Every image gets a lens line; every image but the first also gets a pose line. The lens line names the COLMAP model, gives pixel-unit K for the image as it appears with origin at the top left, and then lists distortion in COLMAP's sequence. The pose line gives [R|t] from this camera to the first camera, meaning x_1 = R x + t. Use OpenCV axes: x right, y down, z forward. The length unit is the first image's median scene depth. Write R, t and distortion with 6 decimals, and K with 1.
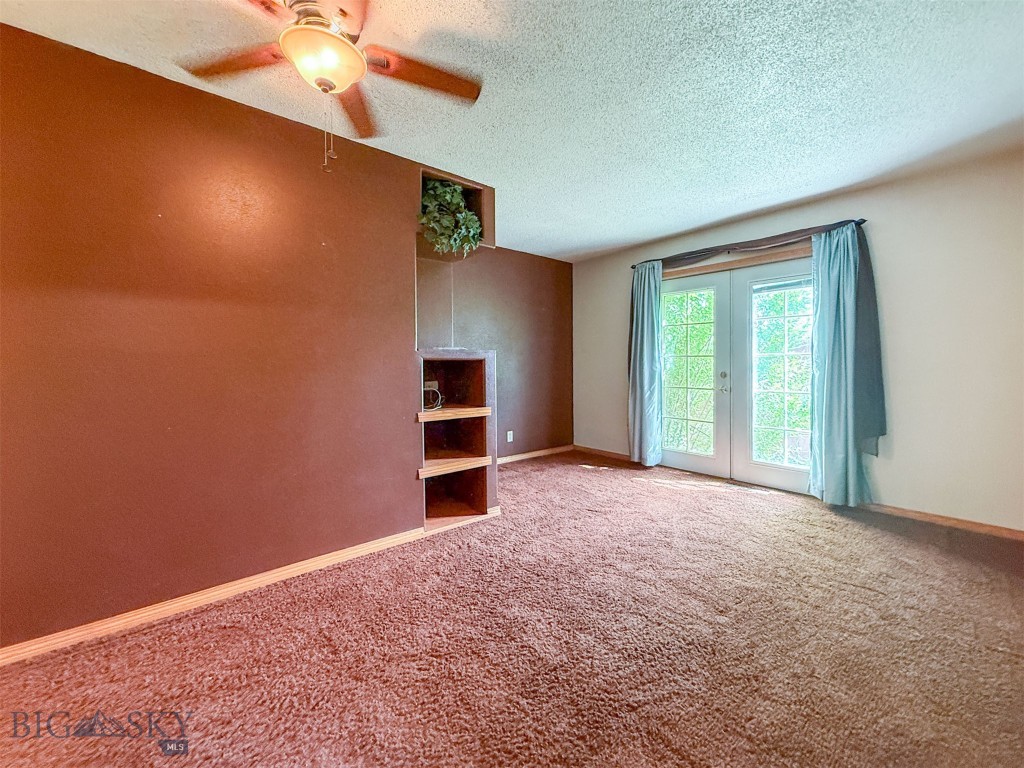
lens RADIAL K [[417.9, 0, 536.5], [0, 417.9, 365.9], [0, 0, 1]] dist [0.000060, -0.000079]
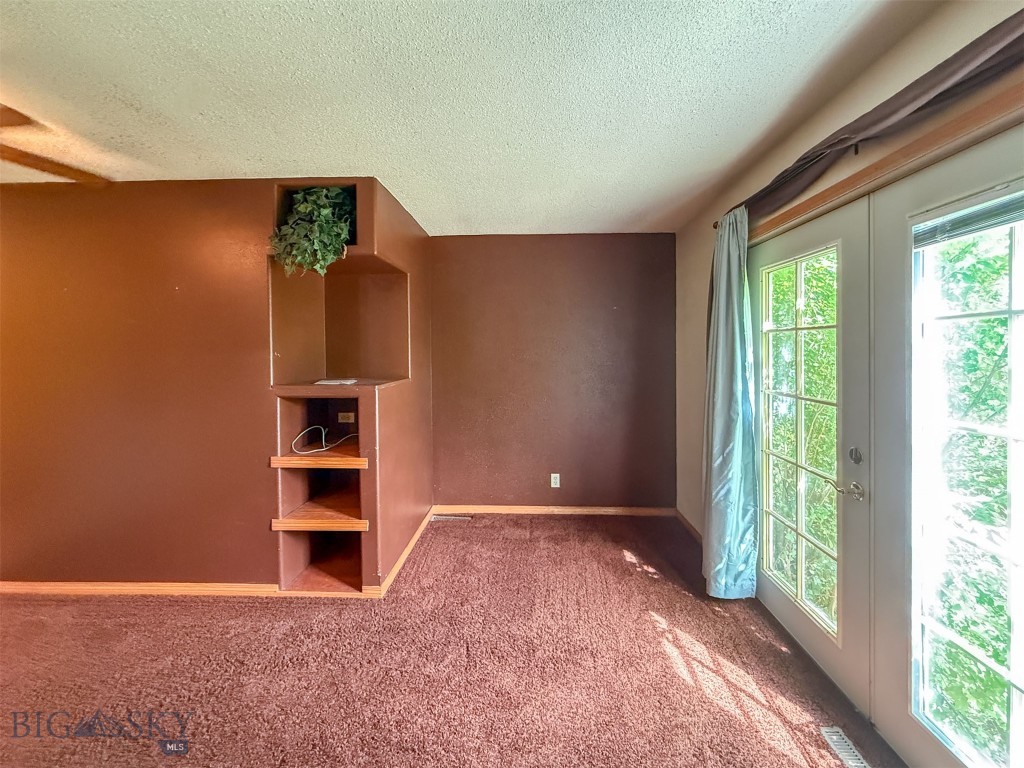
lens RADIAL K [[419.1, 0, 511.4], [0, 419.1, 355.3], [0, 0, 1]] dist [-0.000417, 0.000286]
pose [[0.725479, 0.007116, -0.688207, 0.597972], [-0.001217, 0.999958, 0.009057, -0.097527], [0.688243, -0.005733, 0.725458, 0.587602]]
